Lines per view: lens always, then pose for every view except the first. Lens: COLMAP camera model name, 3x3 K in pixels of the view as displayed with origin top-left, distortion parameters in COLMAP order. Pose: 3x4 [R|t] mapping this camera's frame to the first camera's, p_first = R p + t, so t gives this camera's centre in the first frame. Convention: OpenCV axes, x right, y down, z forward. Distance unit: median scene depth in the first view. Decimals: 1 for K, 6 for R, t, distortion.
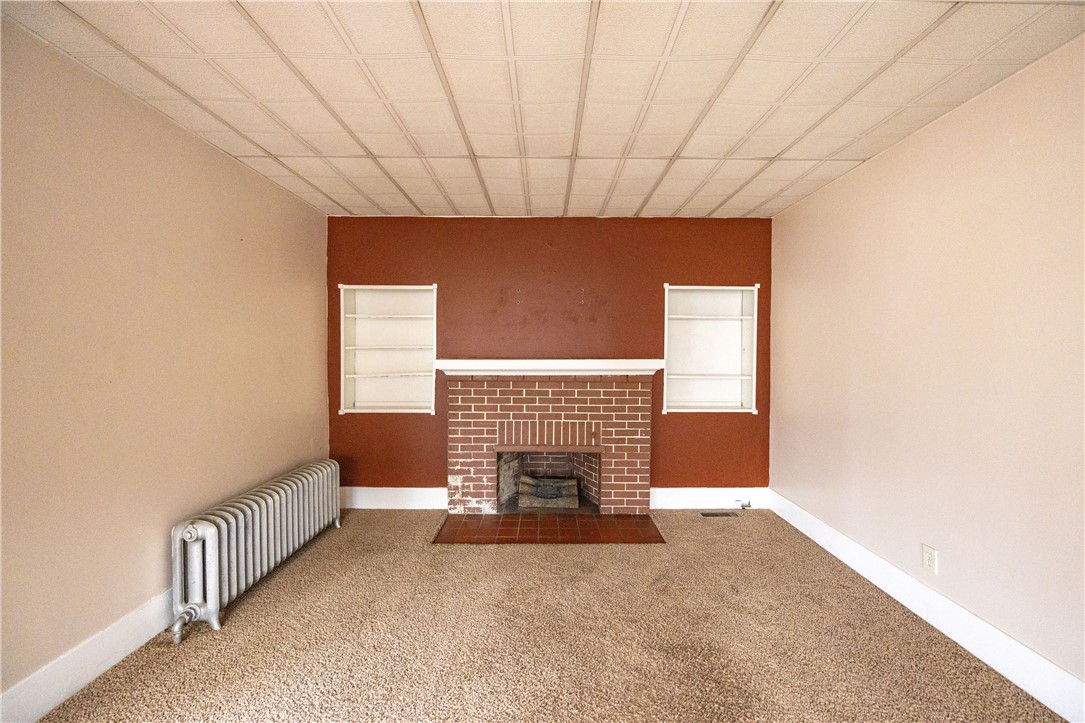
lens RADIAL K [[431.3, 0, 545.3], [0, 431.3, 363.0], [0, 0, 1]] dist [-0.001495, 0.000008]
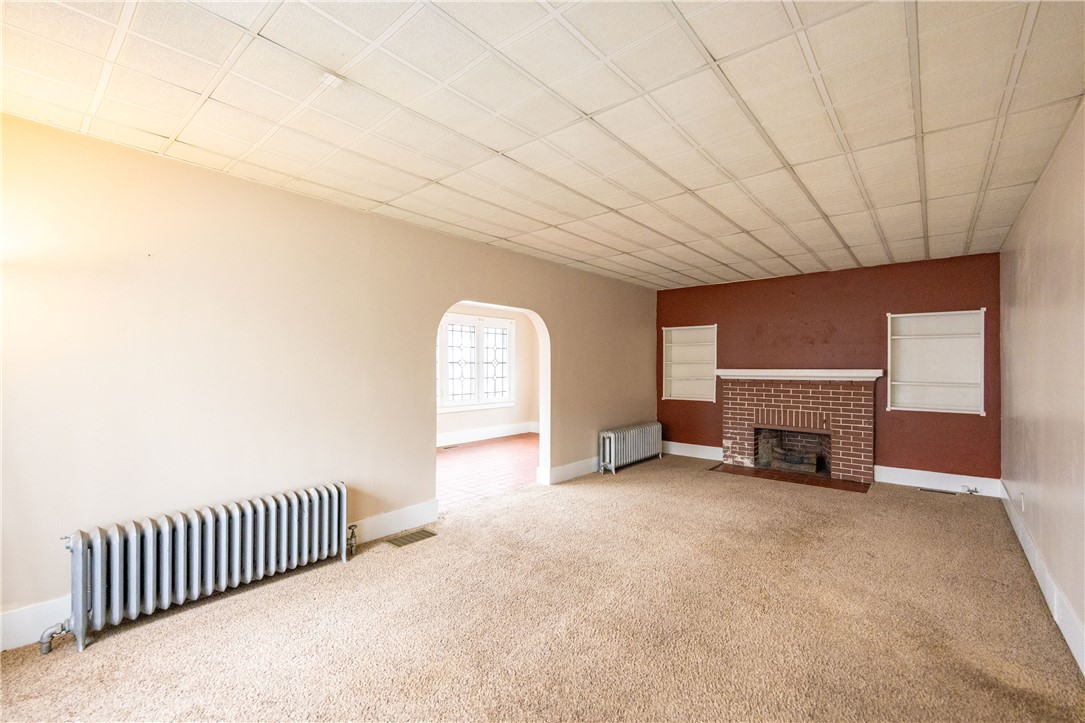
lens RADIAL K [[431.3, 0, 545.3], [0, 431.3, 363.0], [0, 0, 1]] dist [-0.001495, 0.000008]
pose [[0.747163, -0.005417, -0.664619, 0.370748], [-0.014182, 0.999609, -0.024091, 0.018133], [0.664490, 0.027426, 0.746794, -0.701897]]
